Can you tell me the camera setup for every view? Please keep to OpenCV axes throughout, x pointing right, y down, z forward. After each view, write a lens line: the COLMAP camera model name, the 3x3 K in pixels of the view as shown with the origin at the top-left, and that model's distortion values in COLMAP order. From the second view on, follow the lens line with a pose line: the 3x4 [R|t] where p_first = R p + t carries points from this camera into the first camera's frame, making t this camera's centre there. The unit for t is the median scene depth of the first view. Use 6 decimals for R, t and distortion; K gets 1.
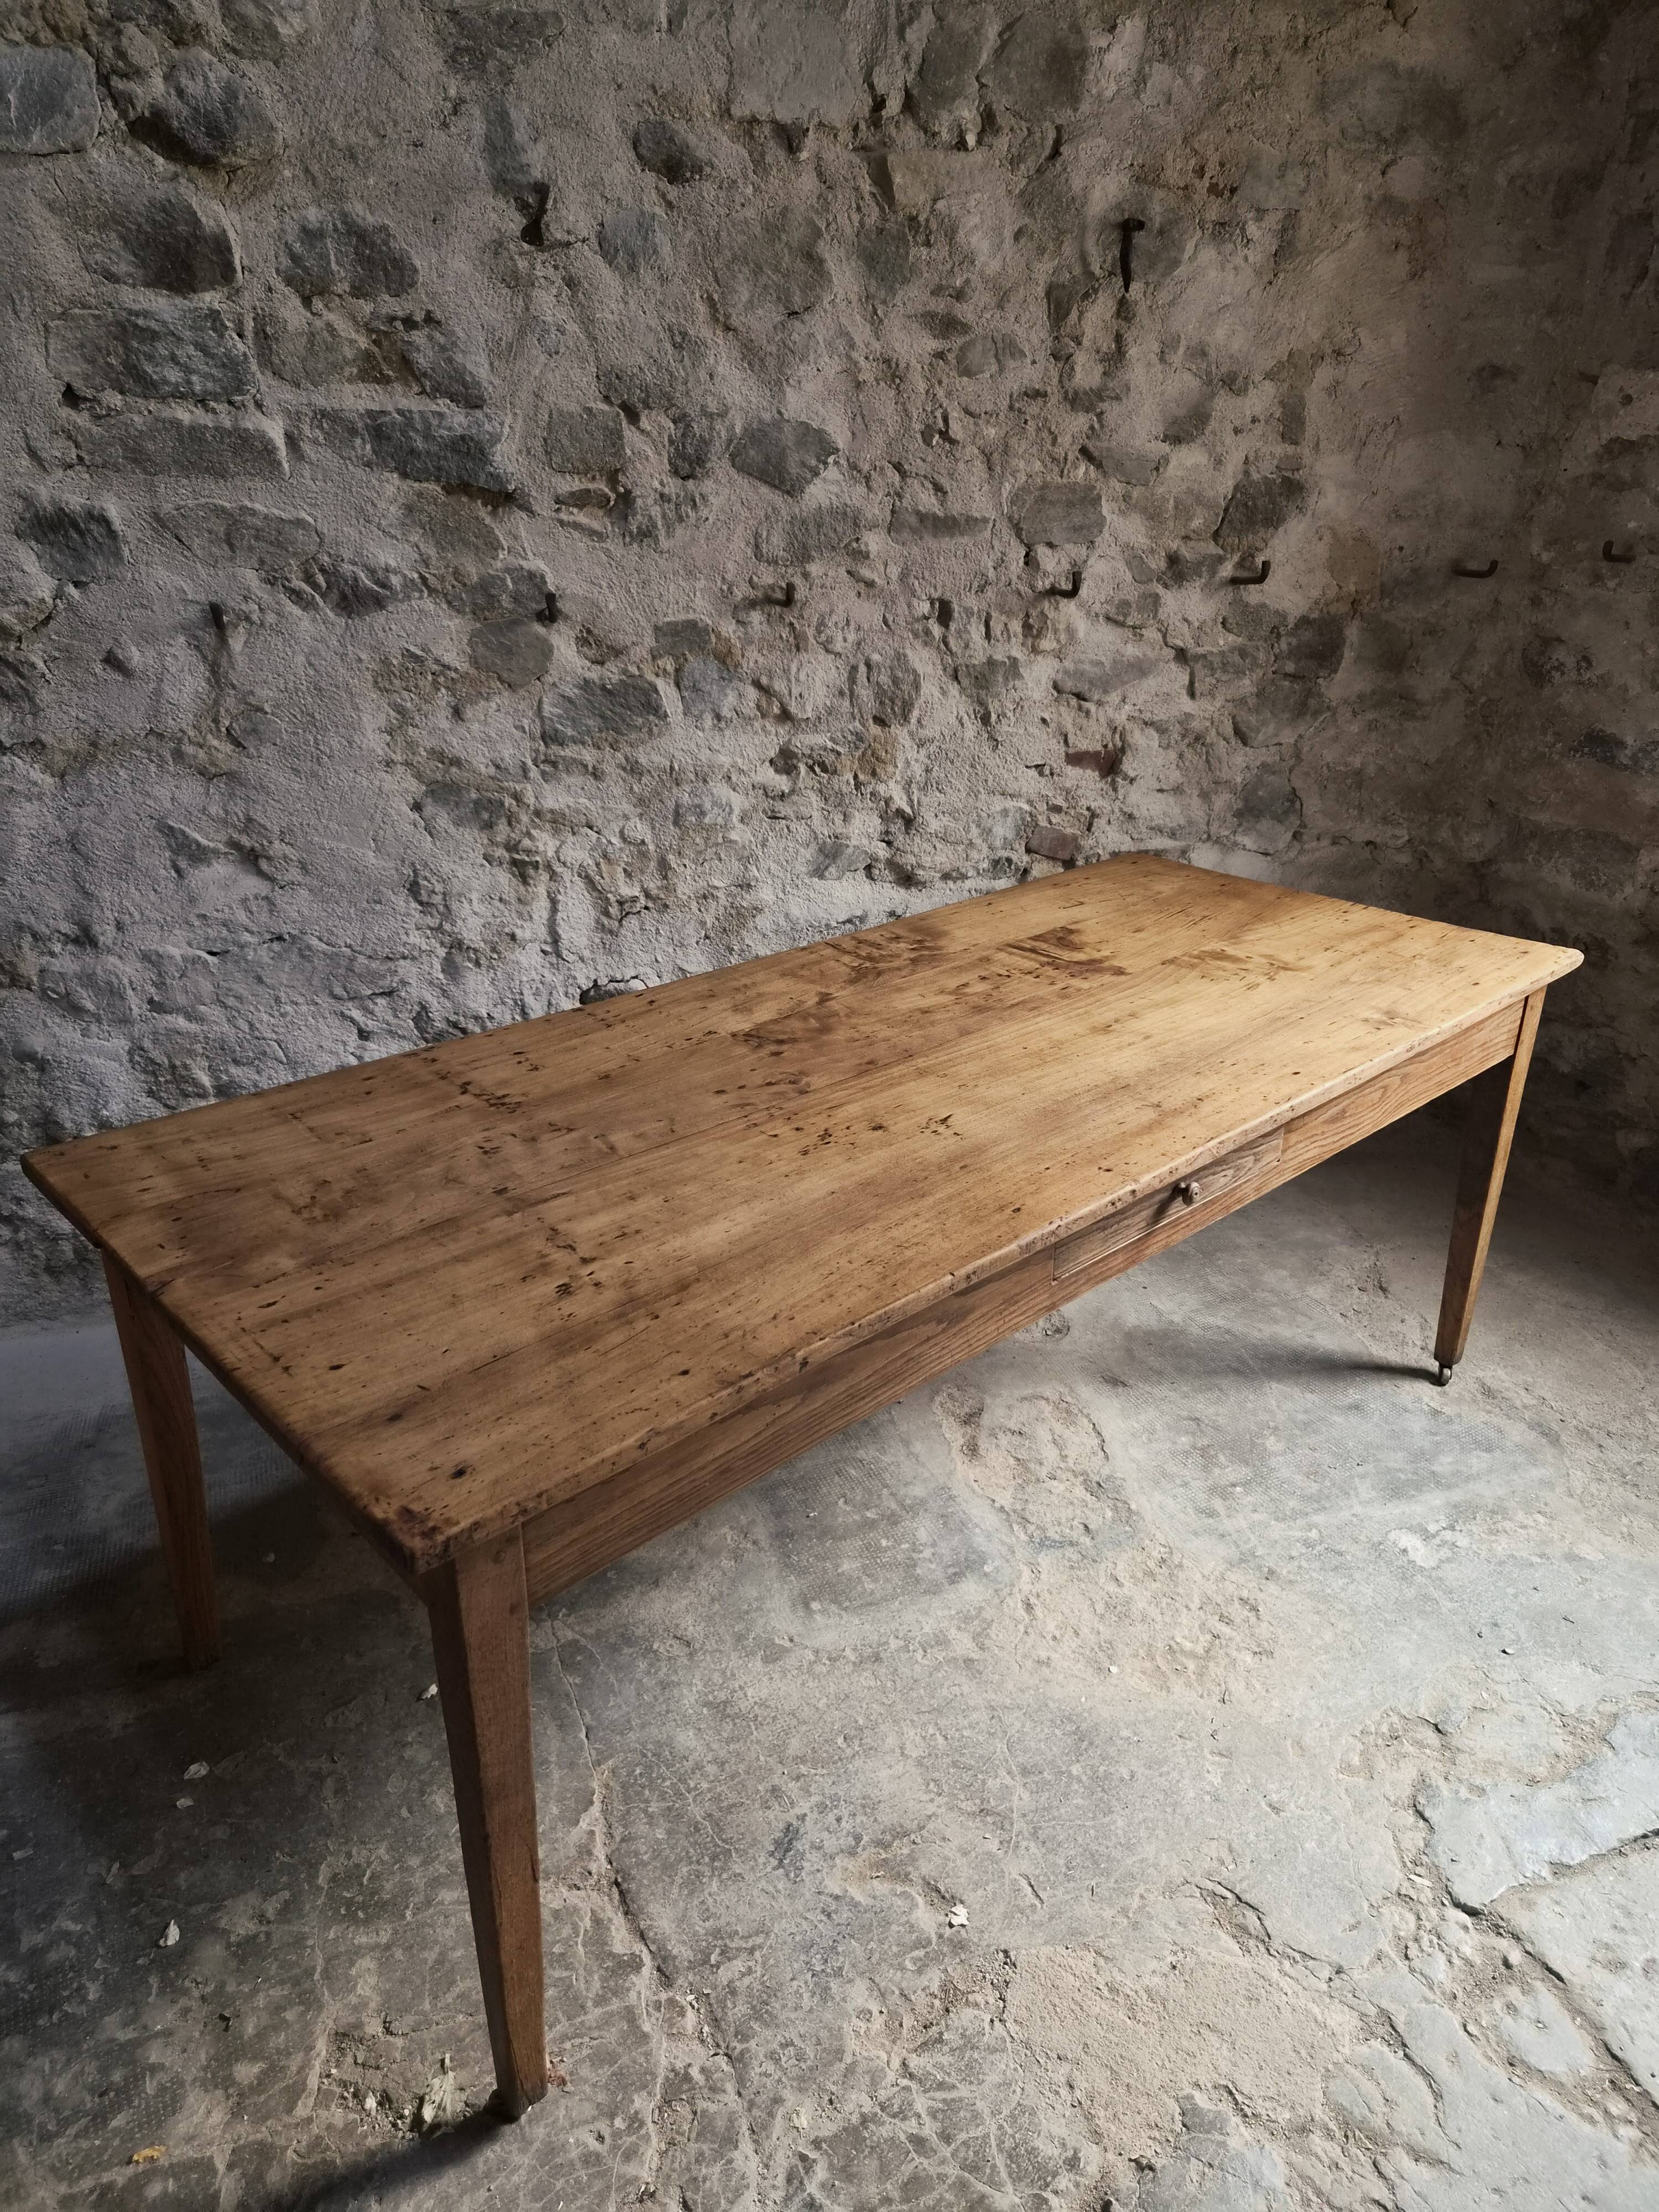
lens RADIAL K [[1488.8, 0, 826.0], [0, 1488.8, 1102.0], [0, 0, 1]] dist [0.066190, -0.051459]
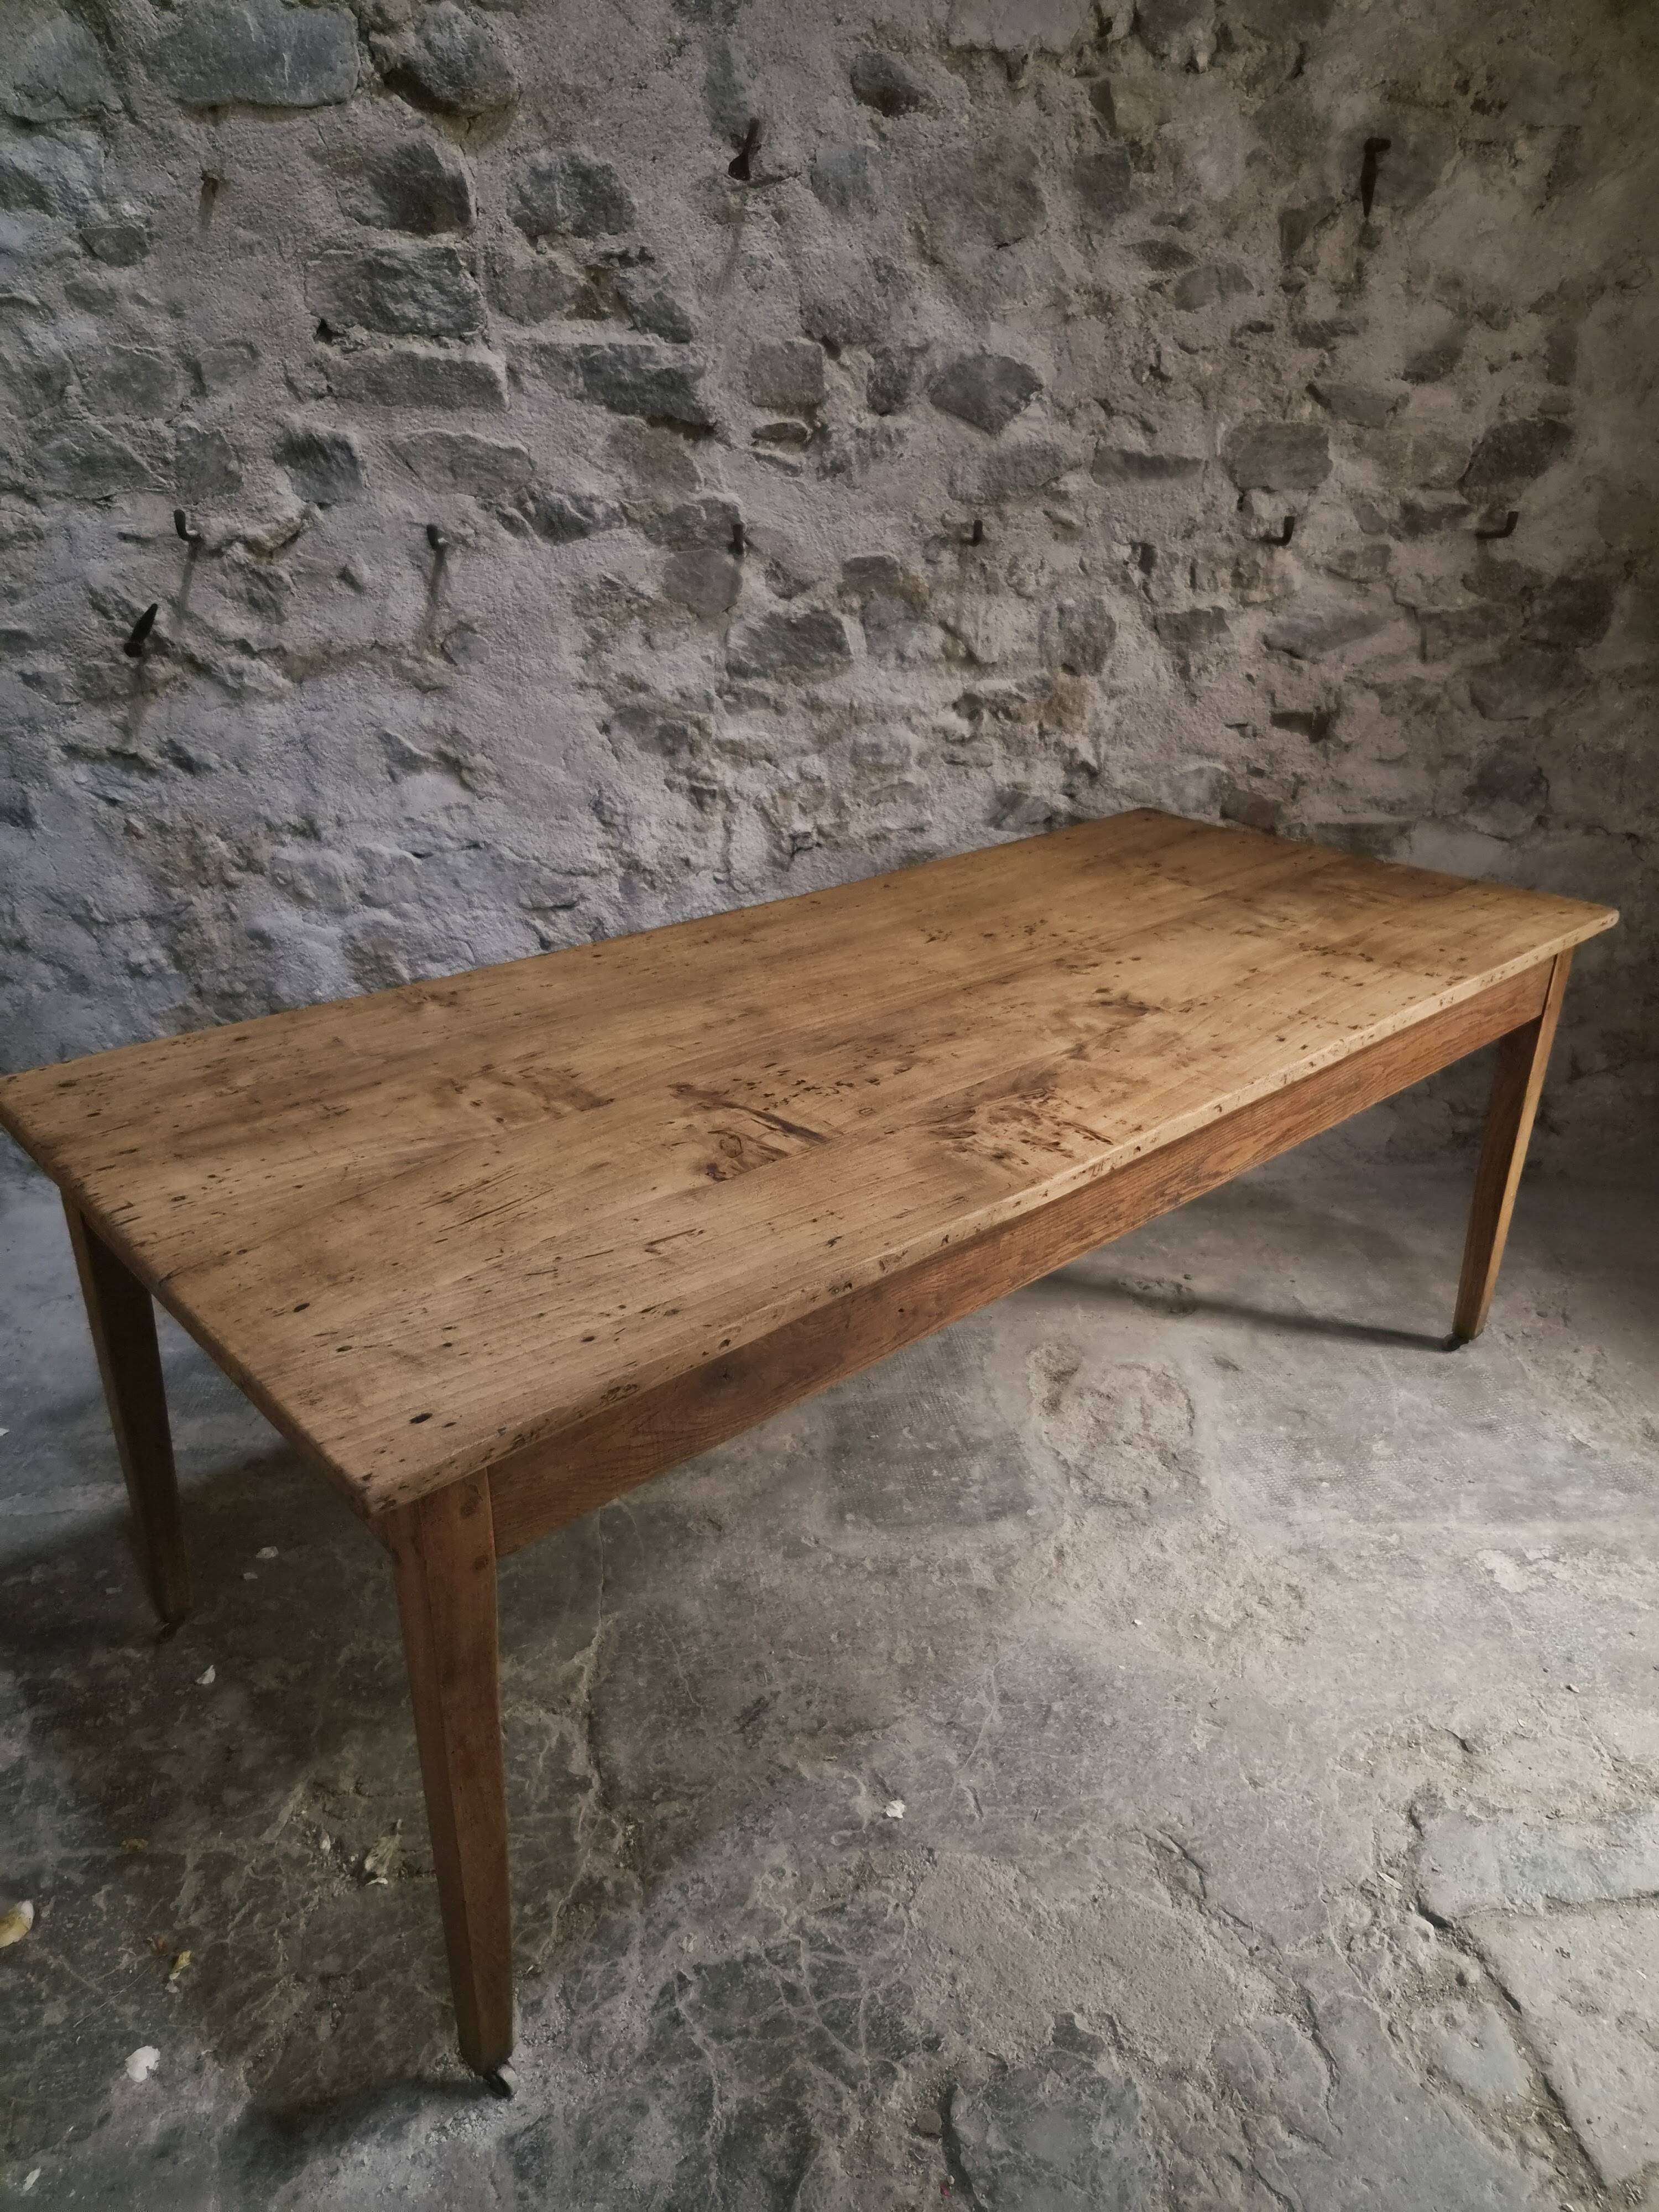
lens RADIAL K [[1508.8, 0, 817.5], [0, 1508.8, 1130.7], [0, 0, 1]] dist [0.060244, -0.048630]
pose [[0.968782, 0.108749, -0.222789, 0.141168], [-0.106394, 0.994068, 0.022585, 0.044457], [0.223924, 0.001824, 0.974605, -0.007085]]
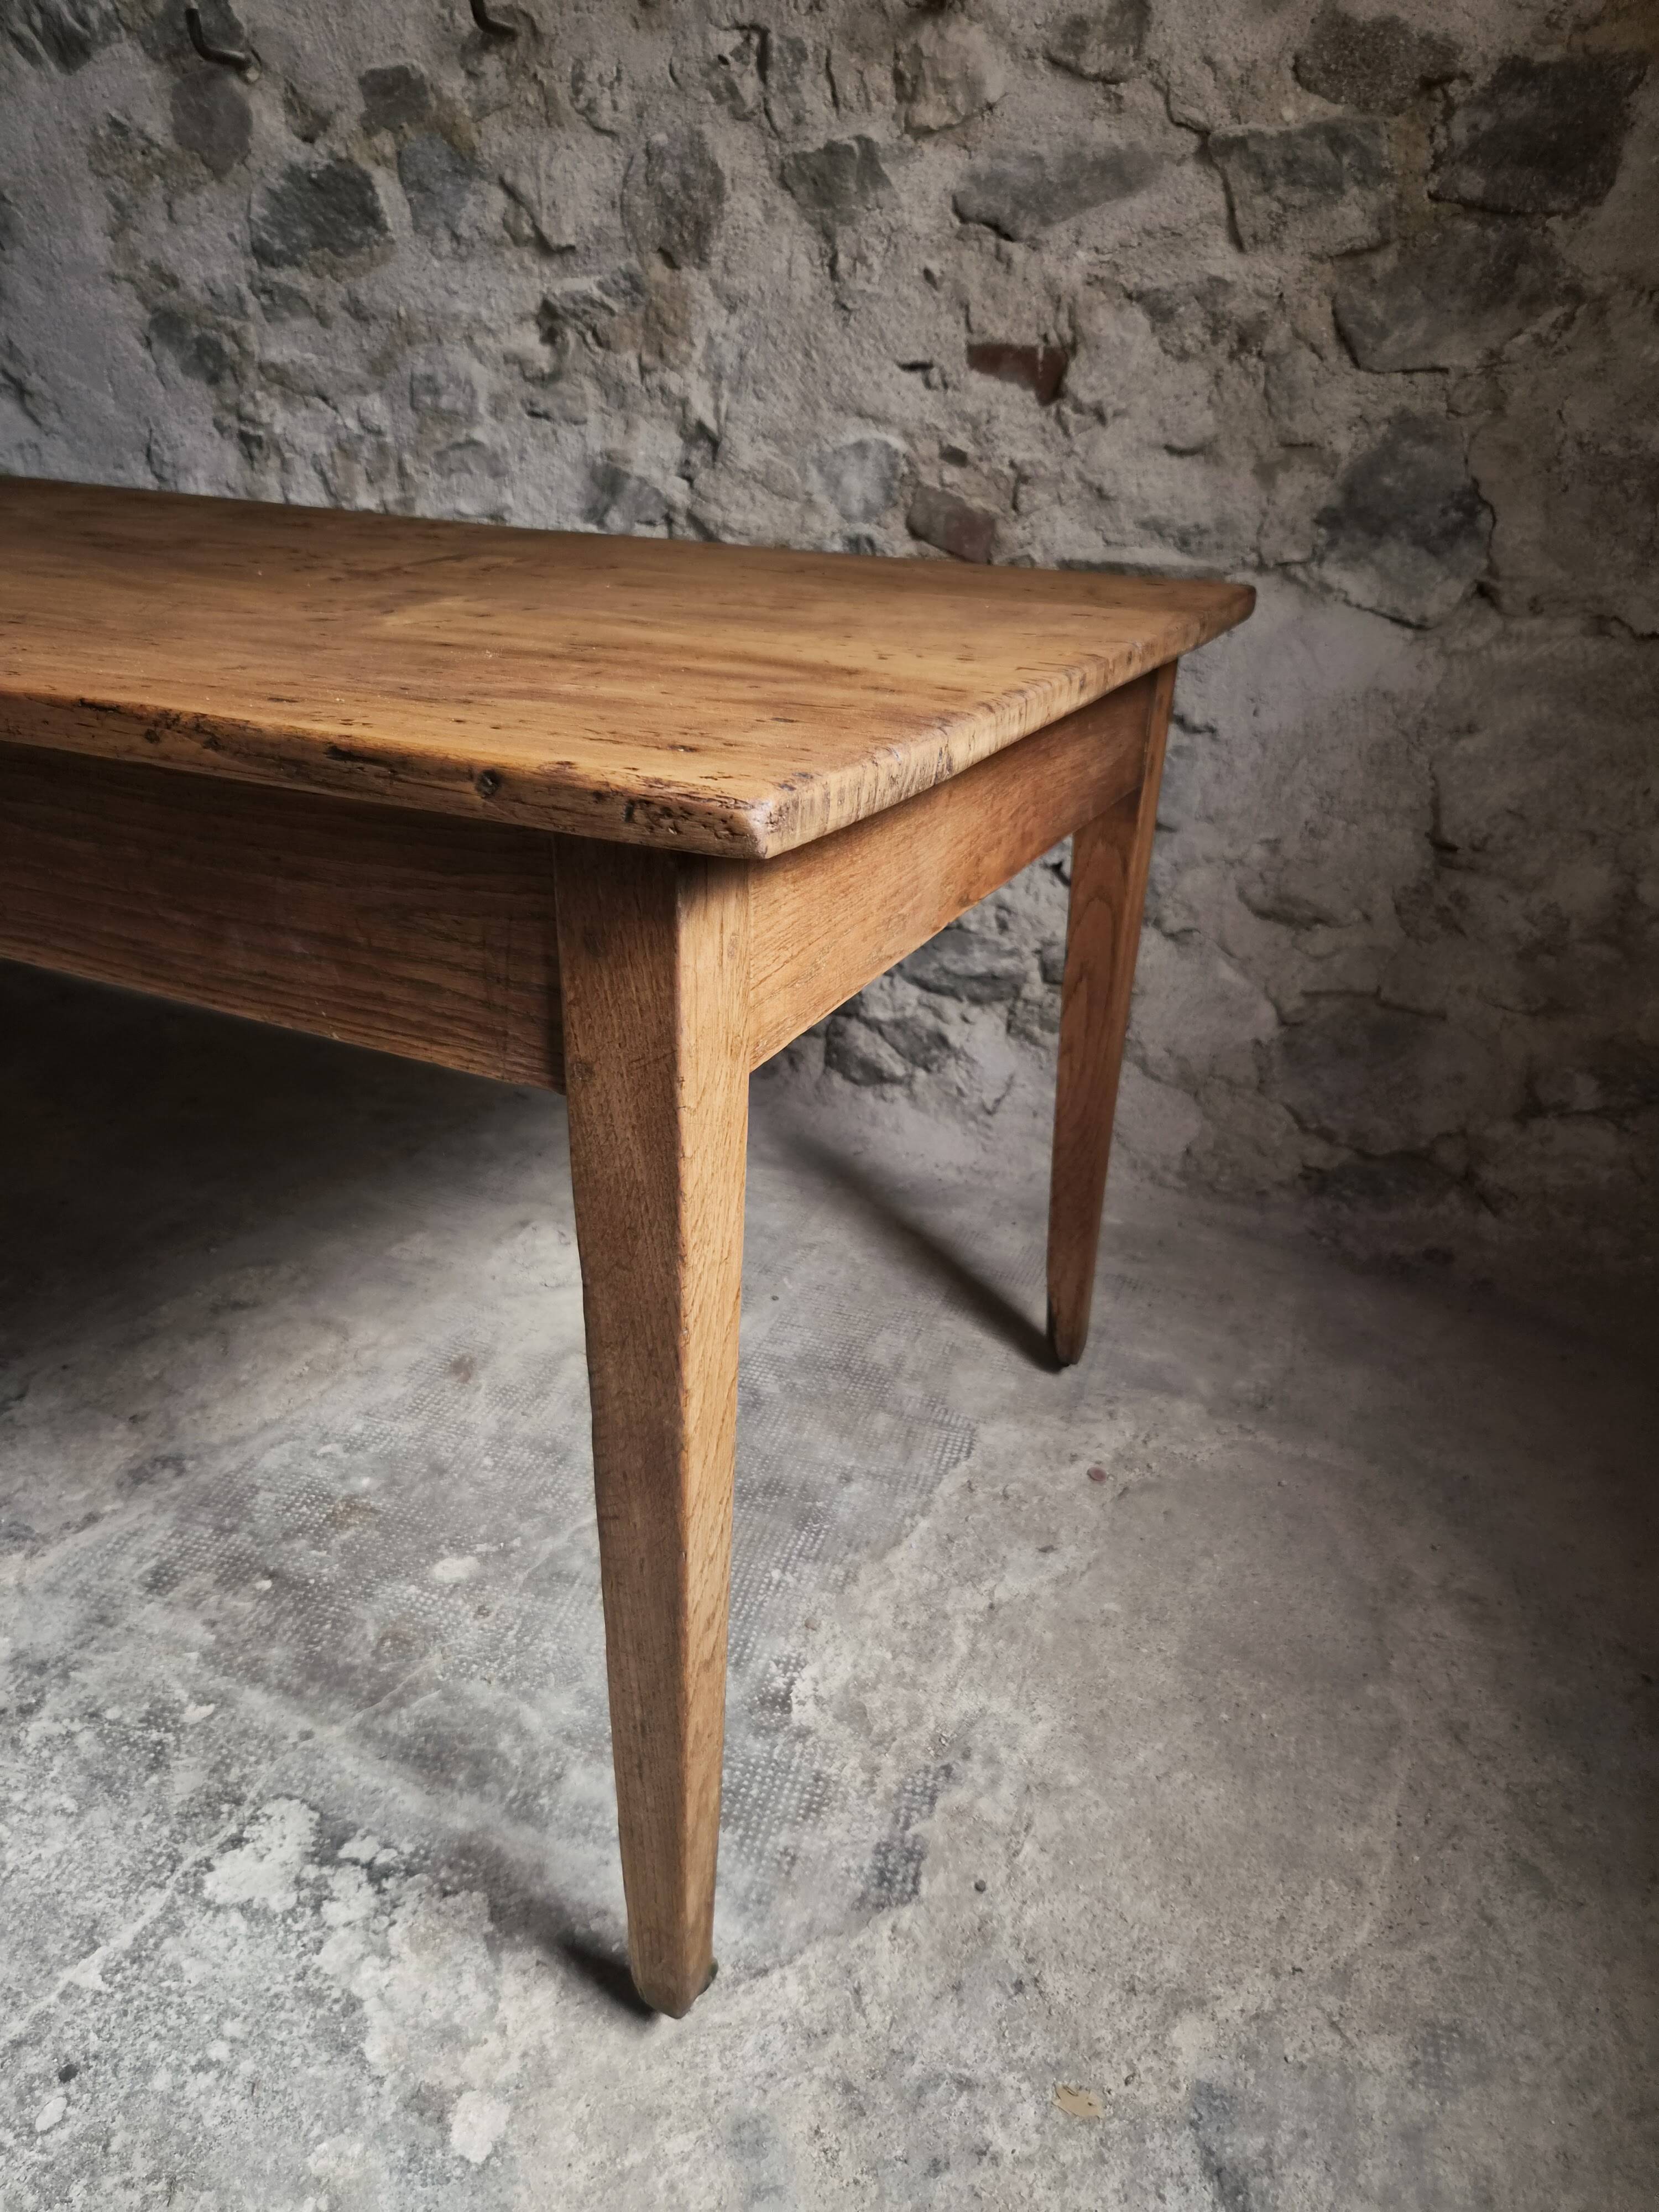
lens RADIAL K [[1504.1, 0, 859.6], [0, 1504.1, 1138.7], [0, 0, 1]] dist [0.054638, -0.046165]
pose [[0.729491, 0.321193, -0.603885, 0.637584], [-0.308482, 0.942491, 0.128645, -0.019097], [0.610476, 0.092442, 0.786621, 0.635065]]
